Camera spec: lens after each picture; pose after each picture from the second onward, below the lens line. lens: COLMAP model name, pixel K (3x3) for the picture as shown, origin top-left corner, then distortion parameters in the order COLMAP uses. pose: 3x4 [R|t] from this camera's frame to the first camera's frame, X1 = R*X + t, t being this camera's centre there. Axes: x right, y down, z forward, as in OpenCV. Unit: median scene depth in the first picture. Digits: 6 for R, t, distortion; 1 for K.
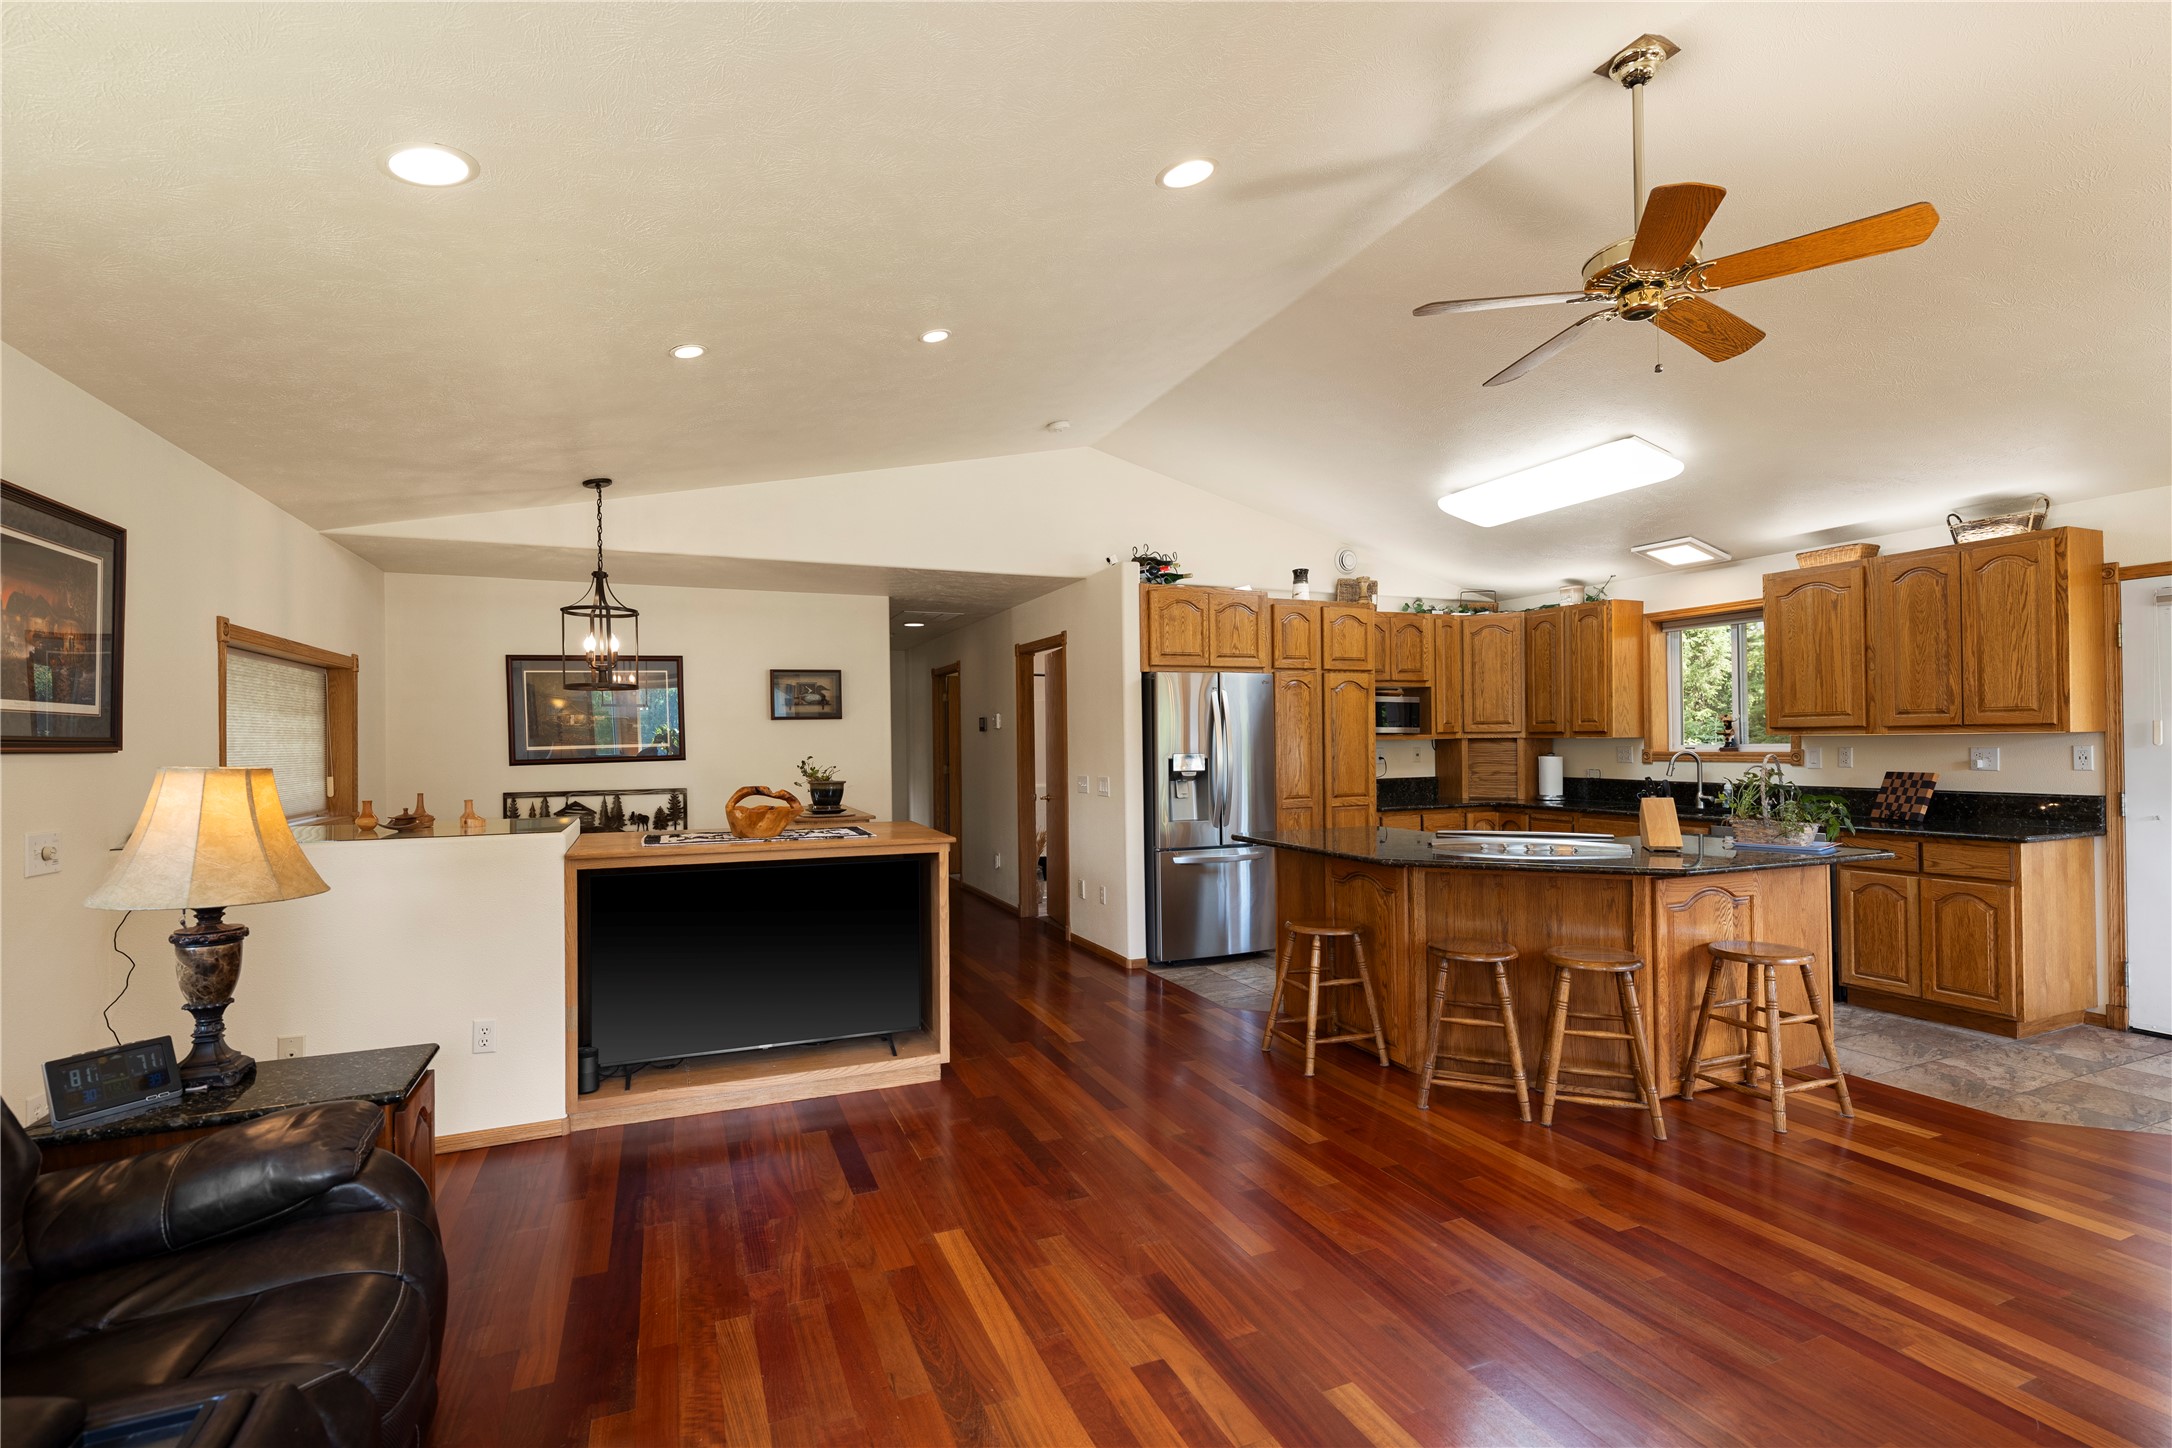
lens RADIAL K [[984.3, 0, 1082.7], [0, 984.3, 734.9], [0, 0, 1]] dist [-0.000244, -0.000702]
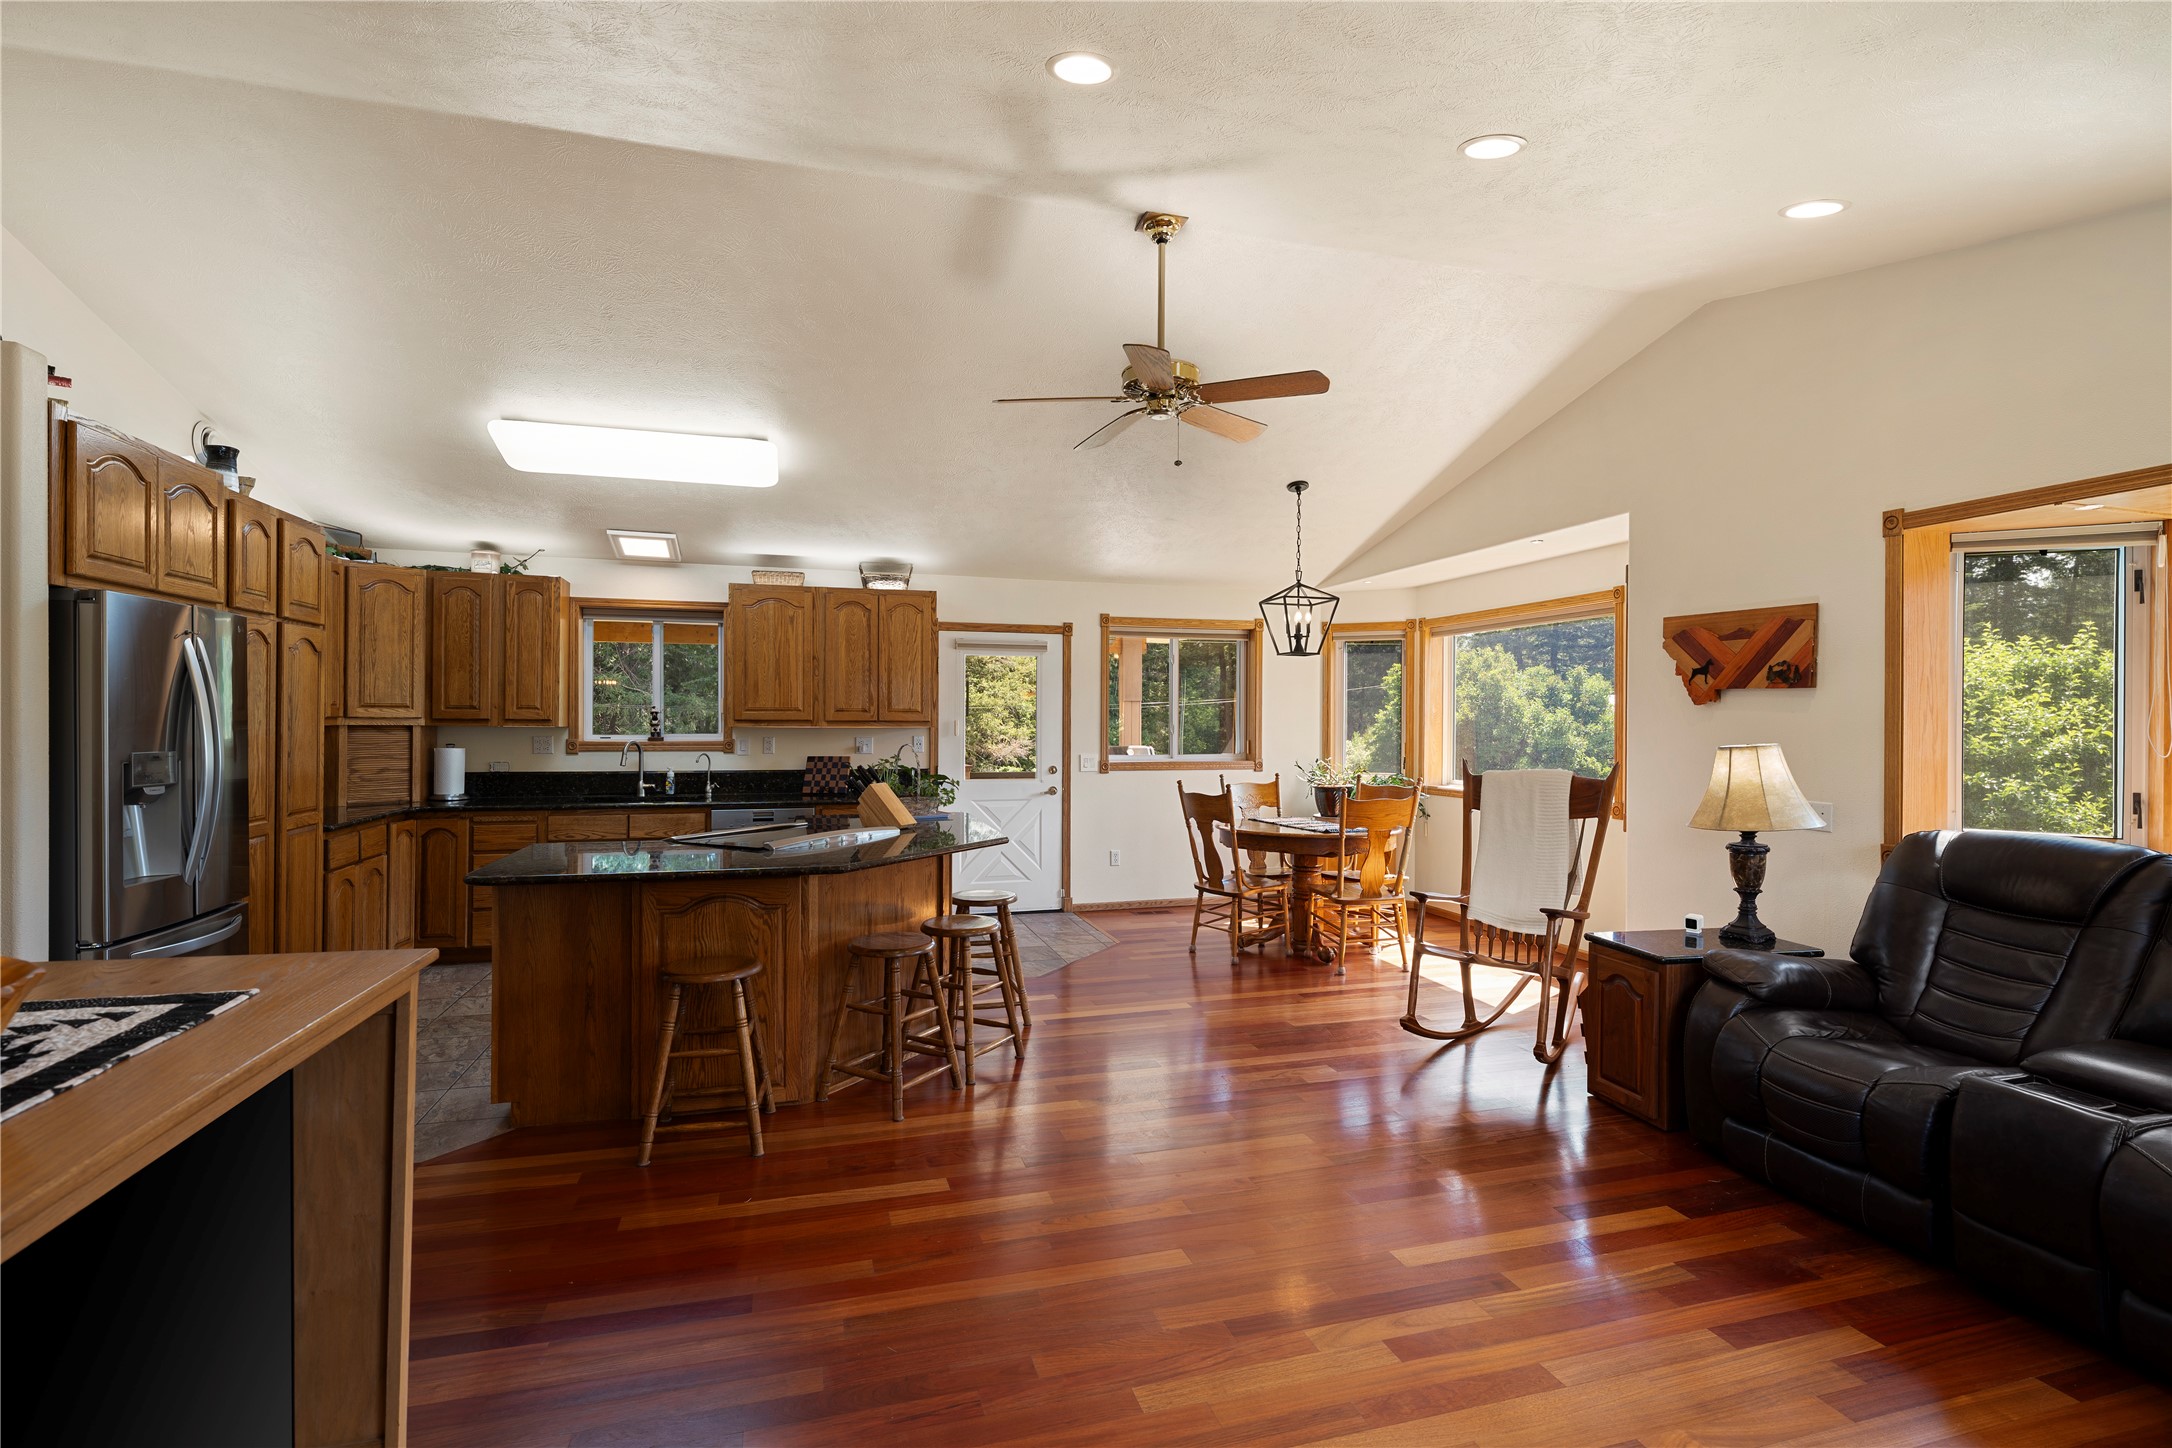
lens RADIAL K [[984.3, 0, 1082.3], [0, 984.3, 724.0], [0, 0, 1]] dist [-0.000244, -0.000702]
pose [[0.117157, 0.010634, 0.993057, -0.387371], [-0.013043, 0.999873, -0.009168, 0.002566], [-0.993028, -0.011878, 0.117280, 0.476493]]
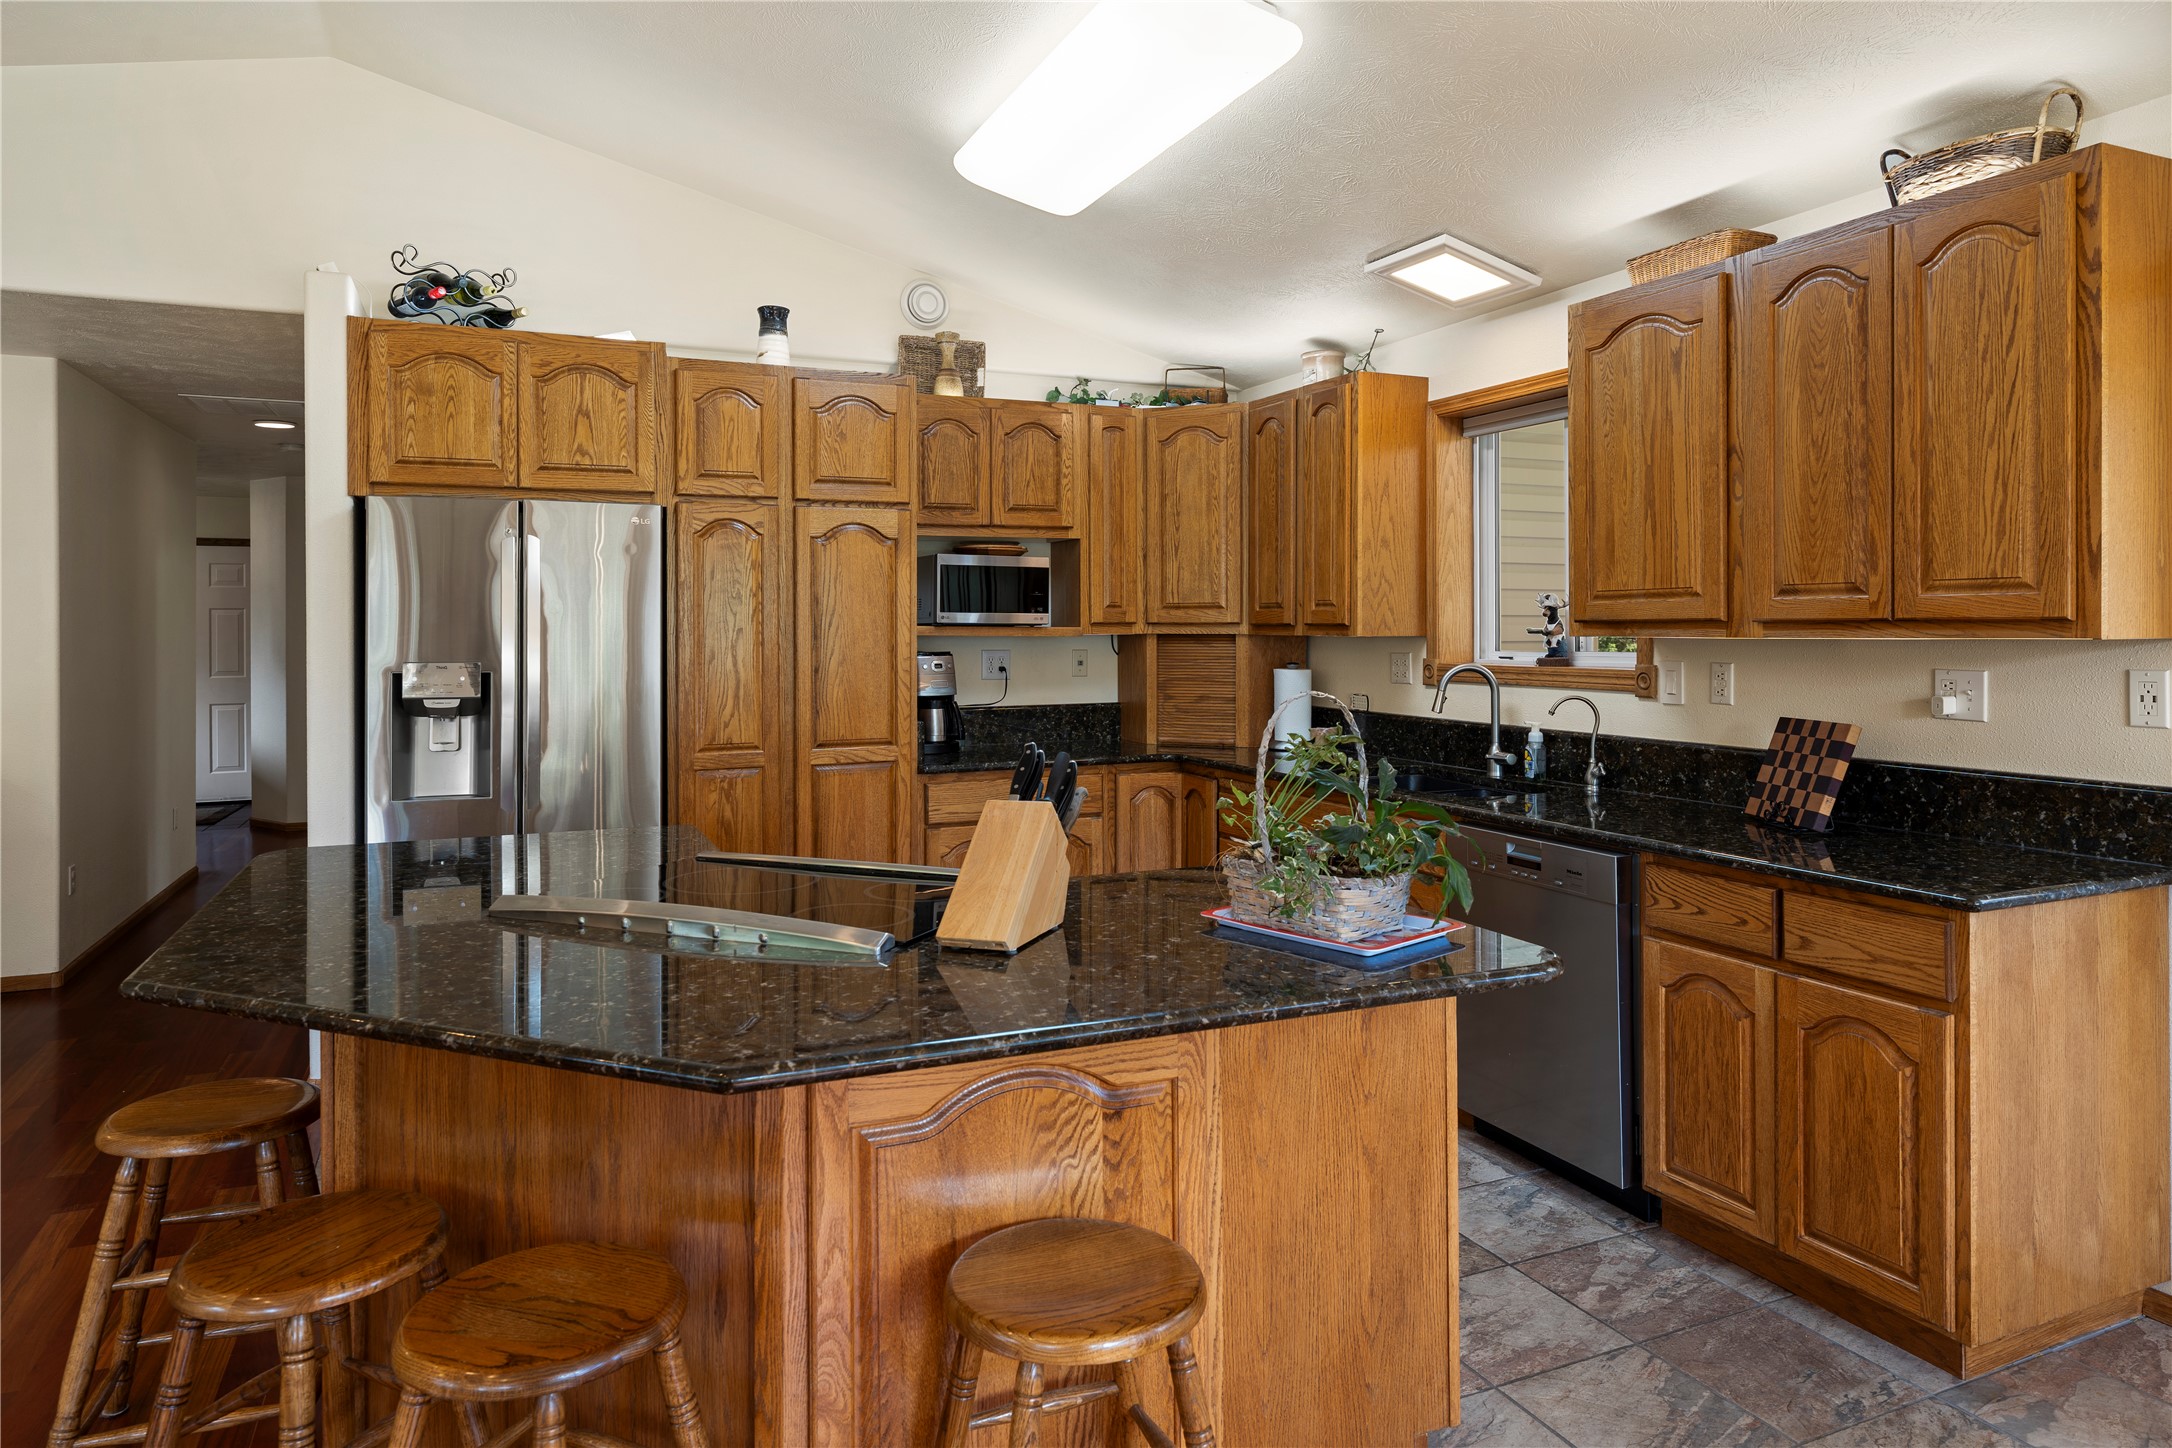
lens RADIAL K [[1309.1, 0, 1078.0], [0, 1309.1, 628.8], [0, 0, 1]] dist [0.002553, -0.002610]
pose [[0.999827, 0.009023, 0.016283, 0.450388], [-0.009141, 0.999932, 0.007218, -0.005855], [-0.016216, -0.007365, 0.999841, 0.363254]]
